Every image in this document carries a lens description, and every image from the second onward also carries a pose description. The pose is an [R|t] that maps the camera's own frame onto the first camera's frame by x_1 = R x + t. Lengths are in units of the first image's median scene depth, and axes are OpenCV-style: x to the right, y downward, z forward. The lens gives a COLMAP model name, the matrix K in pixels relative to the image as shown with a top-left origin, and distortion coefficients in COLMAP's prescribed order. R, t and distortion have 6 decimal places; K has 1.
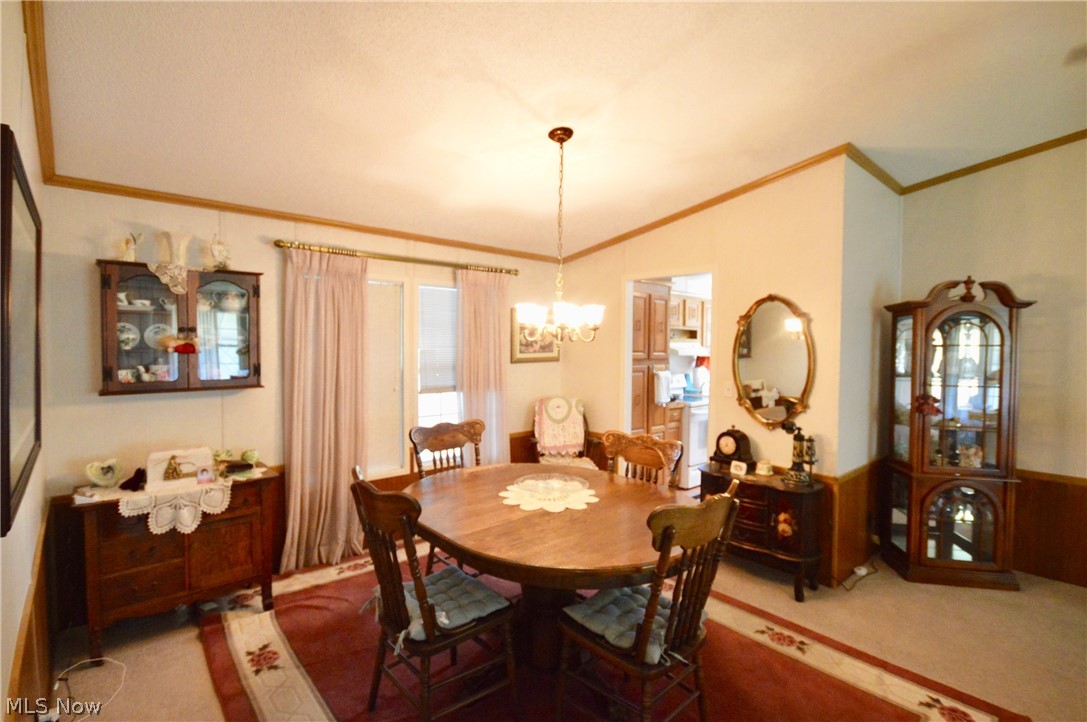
lens RADIAL K [[511.9, 0, 548.3], [0, 511.9, 356.5], [0, 0, 1]] dist [-0.003464, -0.001373]
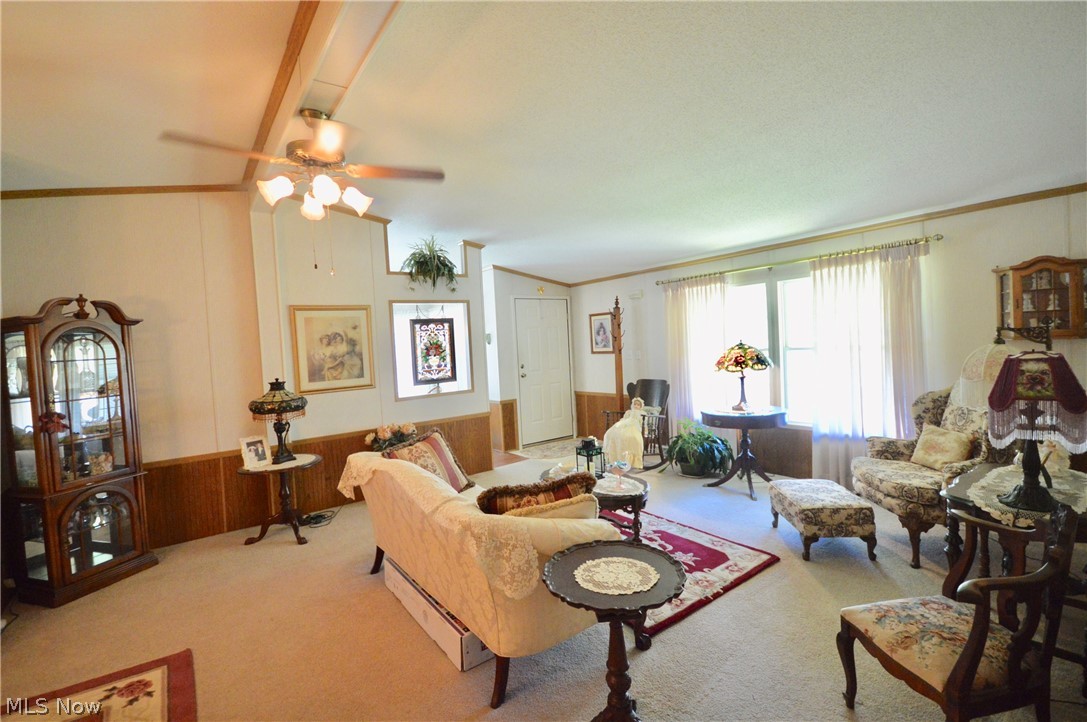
lens RADIAL K [[511.9, 0, 548.3], [0, 511.9, 356.5], [0, 0, 1]] dist [-0.003464, -0.001373]
pose [[0.097778, -0.048769, 0.994013, -0.130669], [0.076759, 0.996193, 0.041325, 0.000760], [-0.992244, 0.072259, 0.101149, -0.052538]]
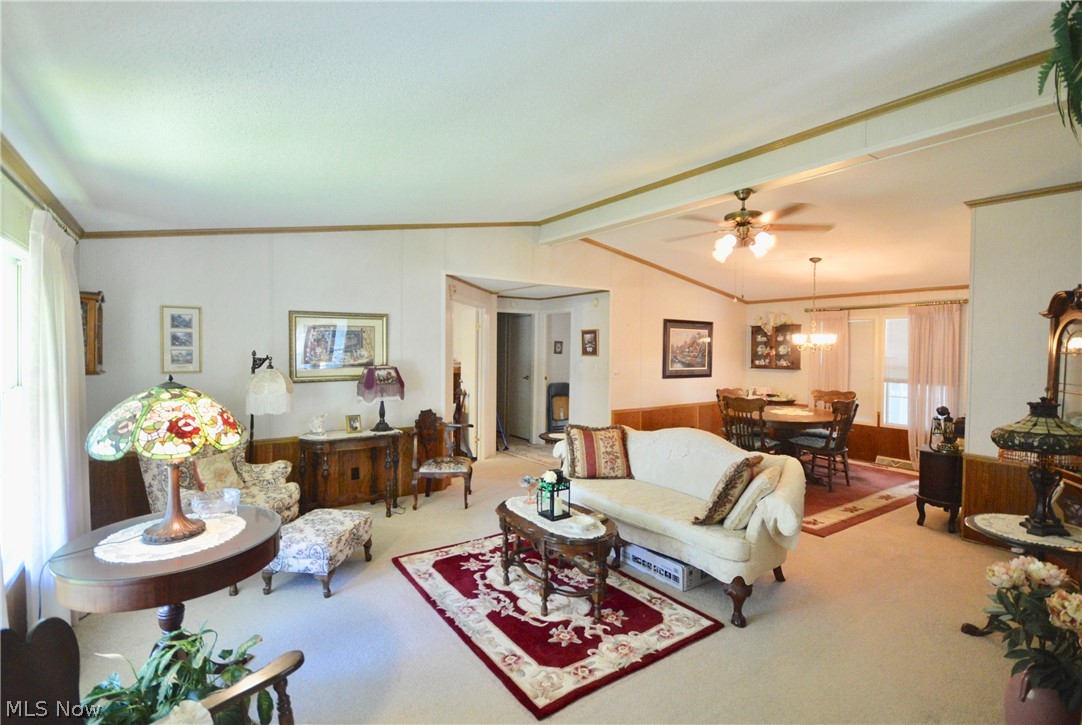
lens RADIAL K [[519.8, 0, 541.0], [0, 519.8, 362.5], [0, 0, 1]] dist [0.000063, -0.000011]
pose [[-0.136354, 0.015482, -0.990539, 2.125044], [-0.031237, 0.999314, 0.019919, 0.012169], [0.990168, 0.033657, -0.135776, 0.098641]]
